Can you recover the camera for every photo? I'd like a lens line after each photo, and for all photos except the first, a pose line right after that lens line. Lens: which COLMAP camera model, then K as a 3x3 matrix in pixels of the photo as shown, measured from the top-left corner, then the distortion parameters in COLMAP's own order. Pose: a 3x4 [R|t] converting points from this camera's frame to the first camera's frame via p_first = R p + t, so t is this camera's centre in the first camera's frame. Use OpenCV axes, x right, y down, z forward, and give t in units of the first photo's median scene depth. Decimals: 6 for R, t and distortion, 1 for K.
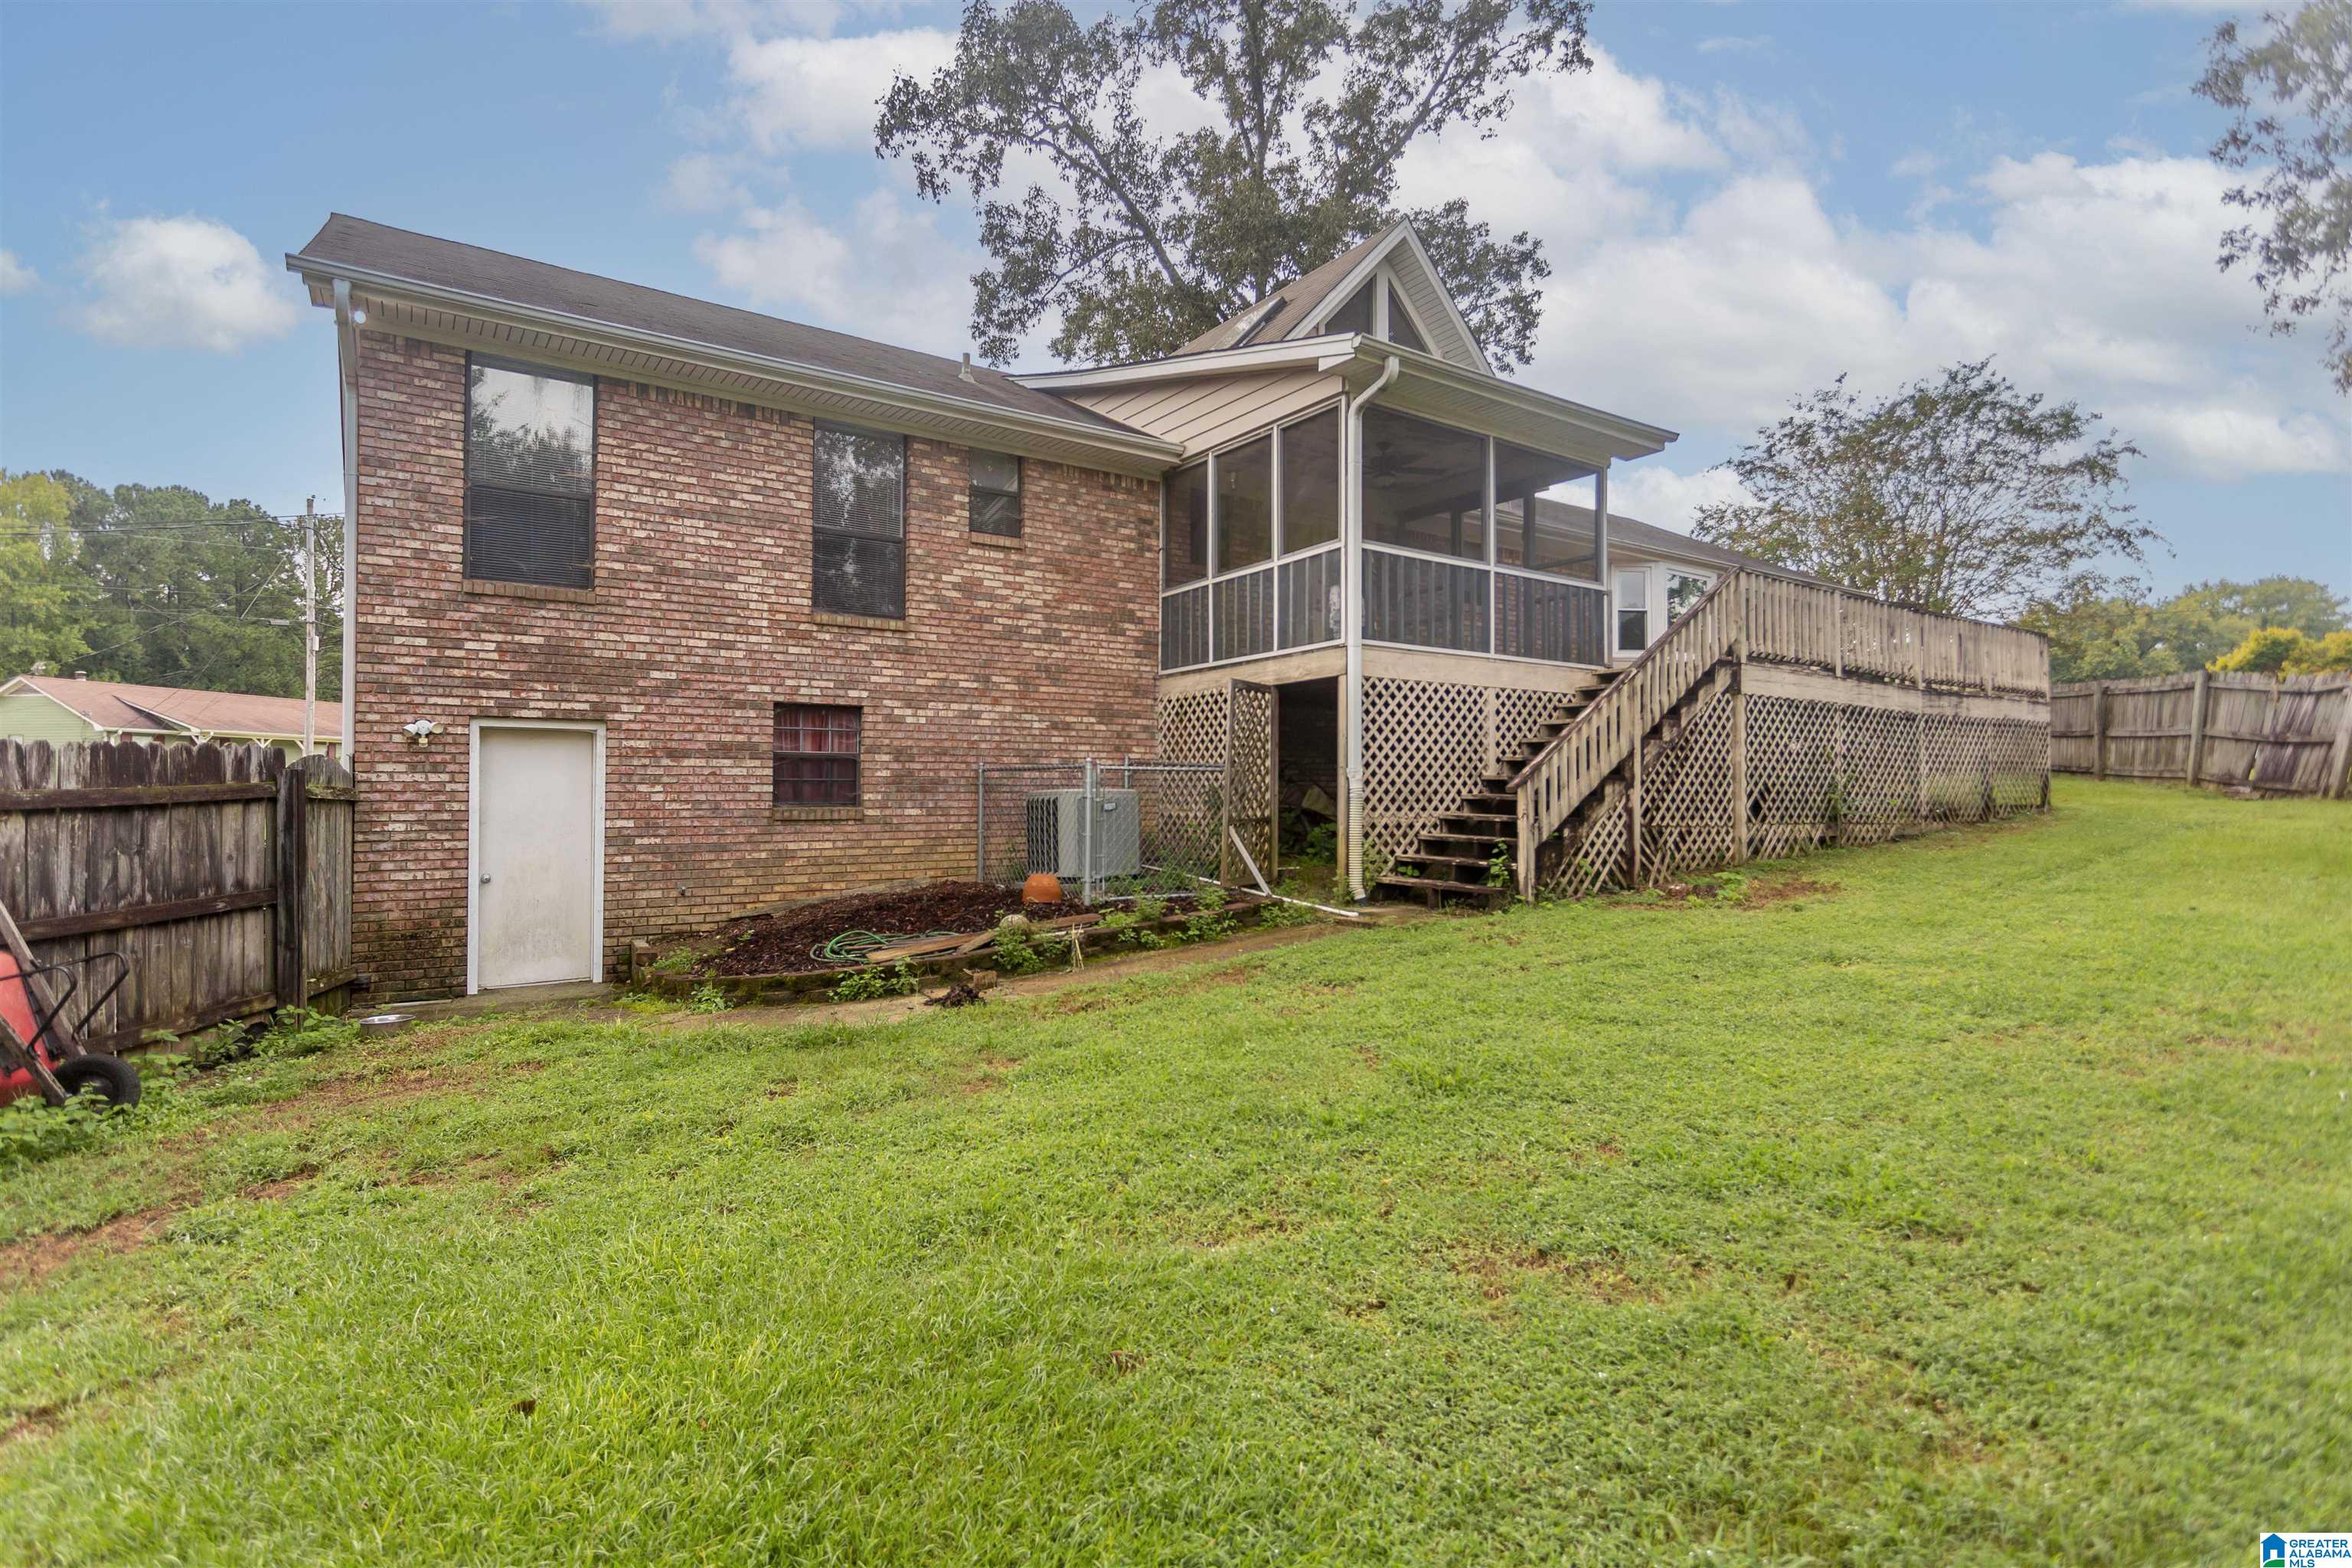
lens RADIAL K [[1137.3, 0, 1172.4], [0, 1137.3, 787.7], [0, 0, 1]] dist [0.000951, 0.003749]
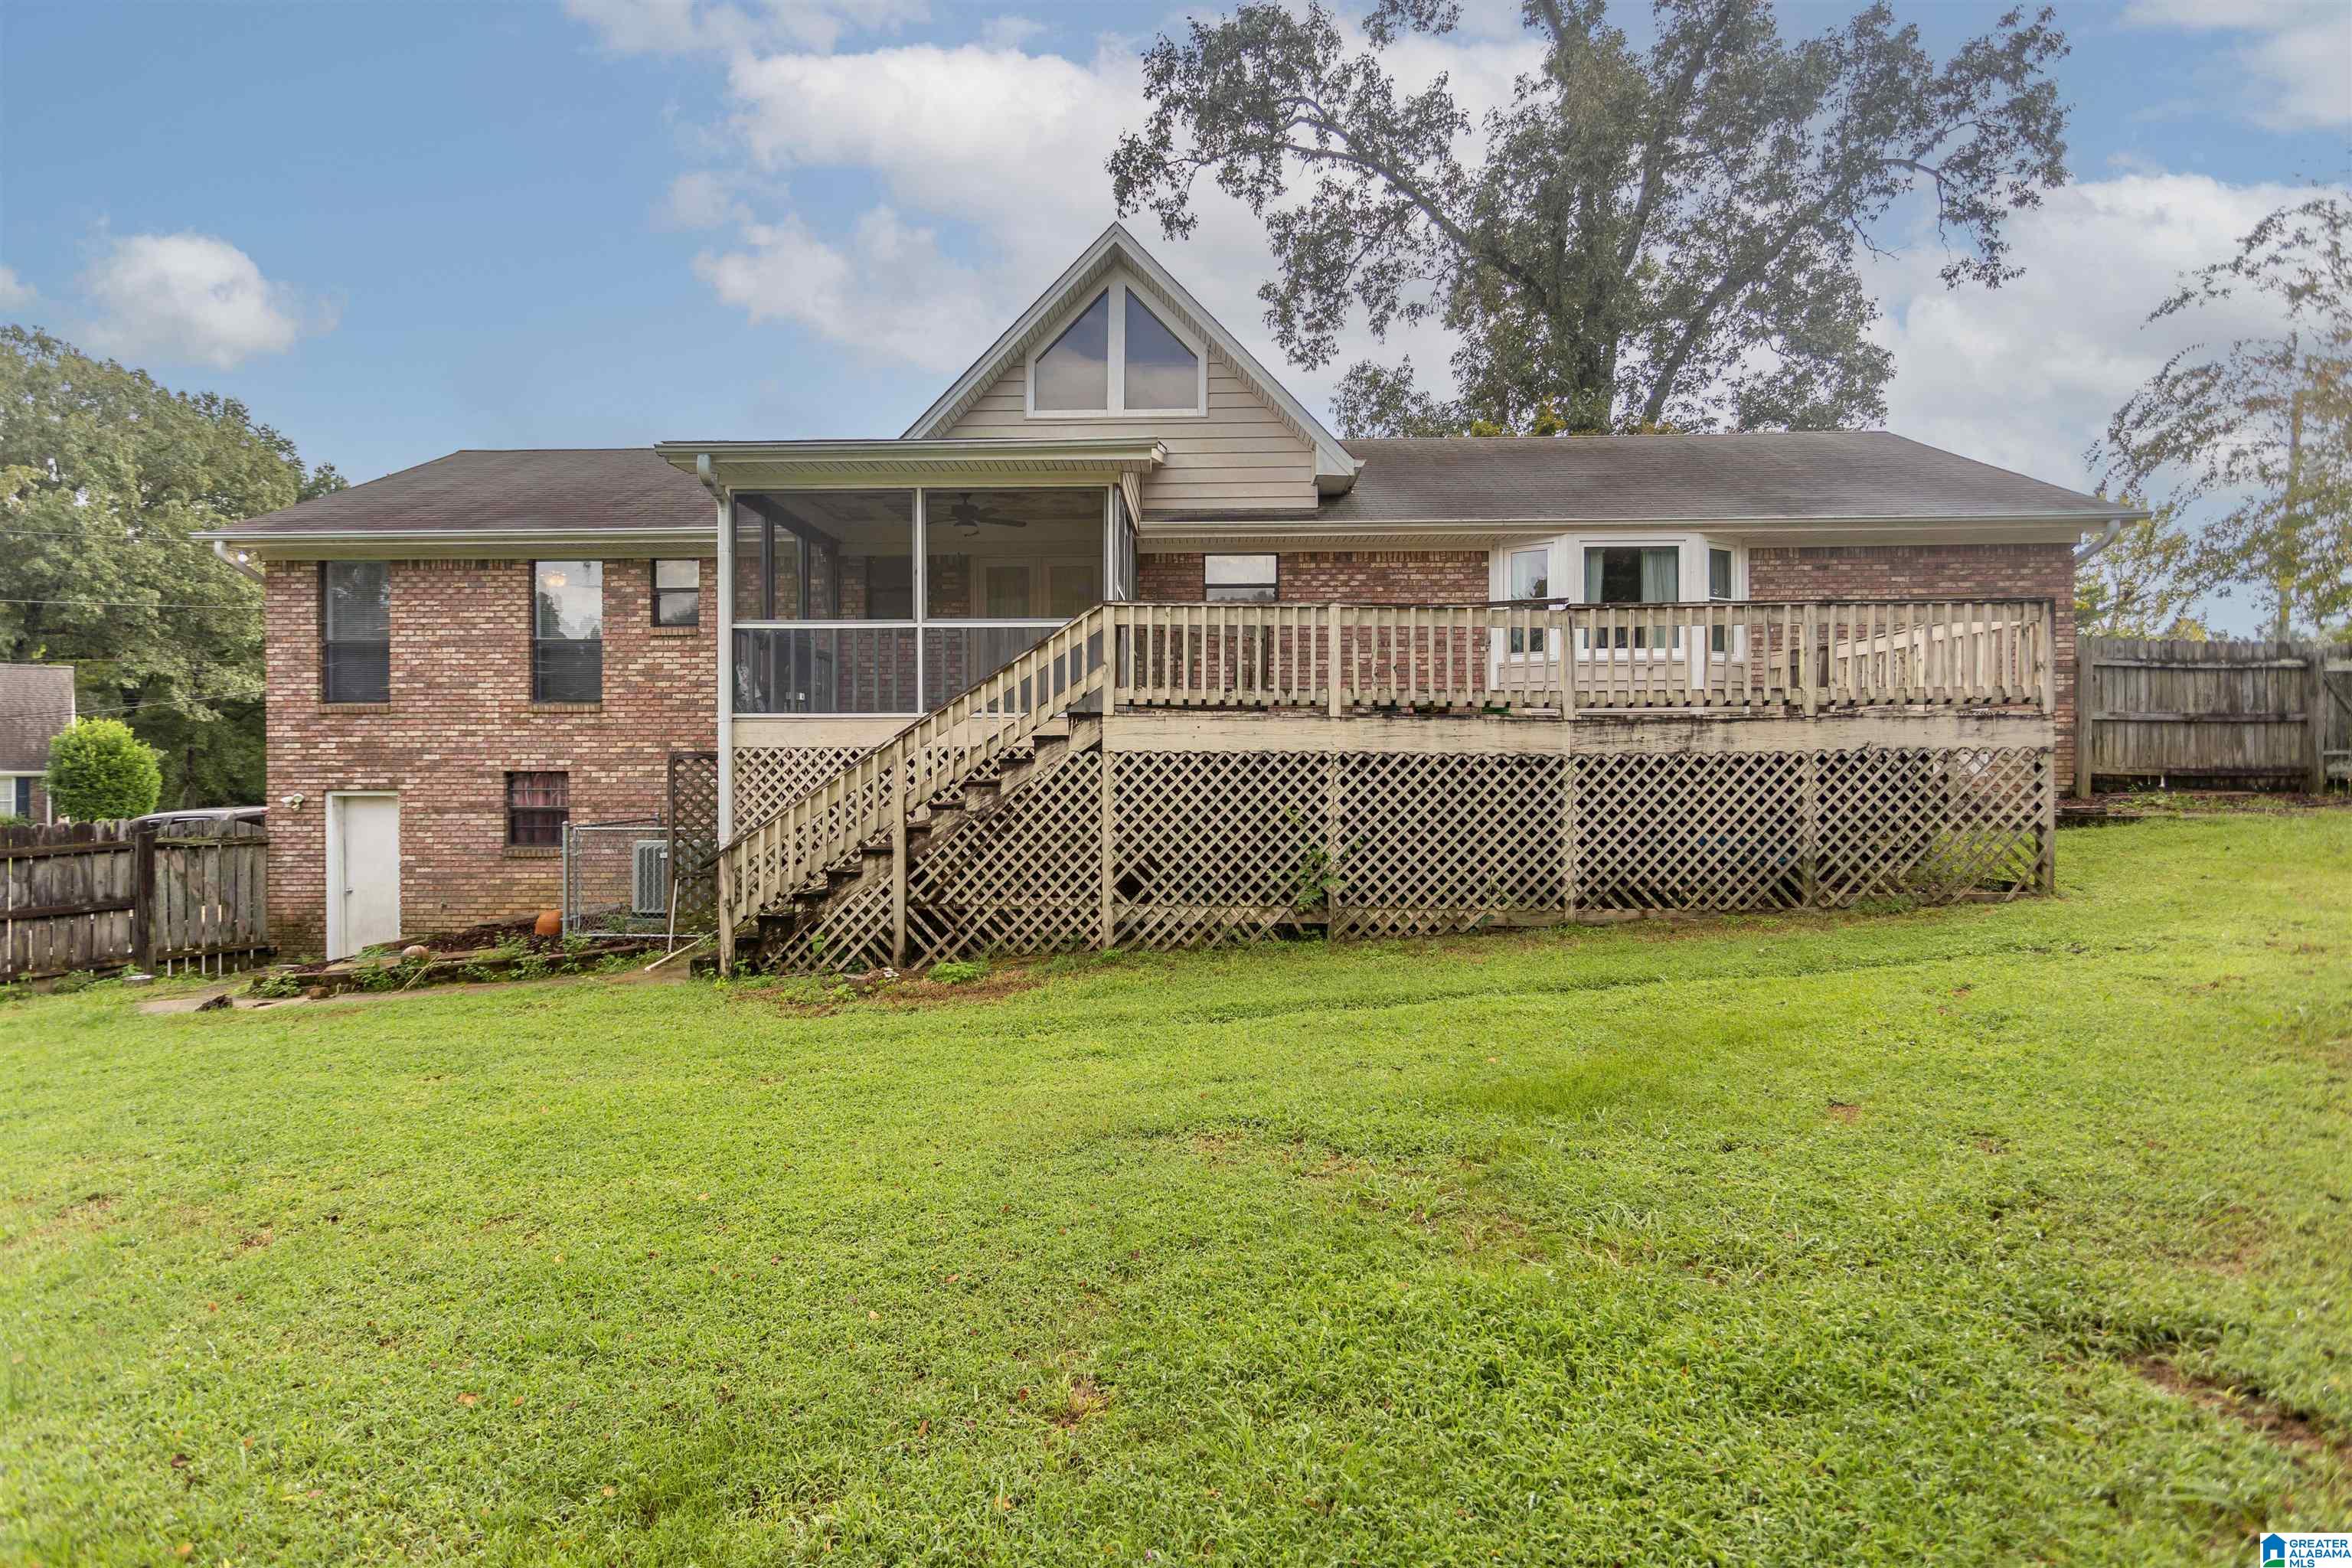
lens RADIAL K [[1137.3, 0, 1170.2], [0, 1137.3, 781.0], [0, 0, 1]] dist [0.000951, 0.003749]
pose [[0.801749, 0.002736, -0.597654, 1.118004], [0.008817, 0.999827, 0.016405, -0.078667], [0.597596, -0.018422, 0.801586, 0.369220]]
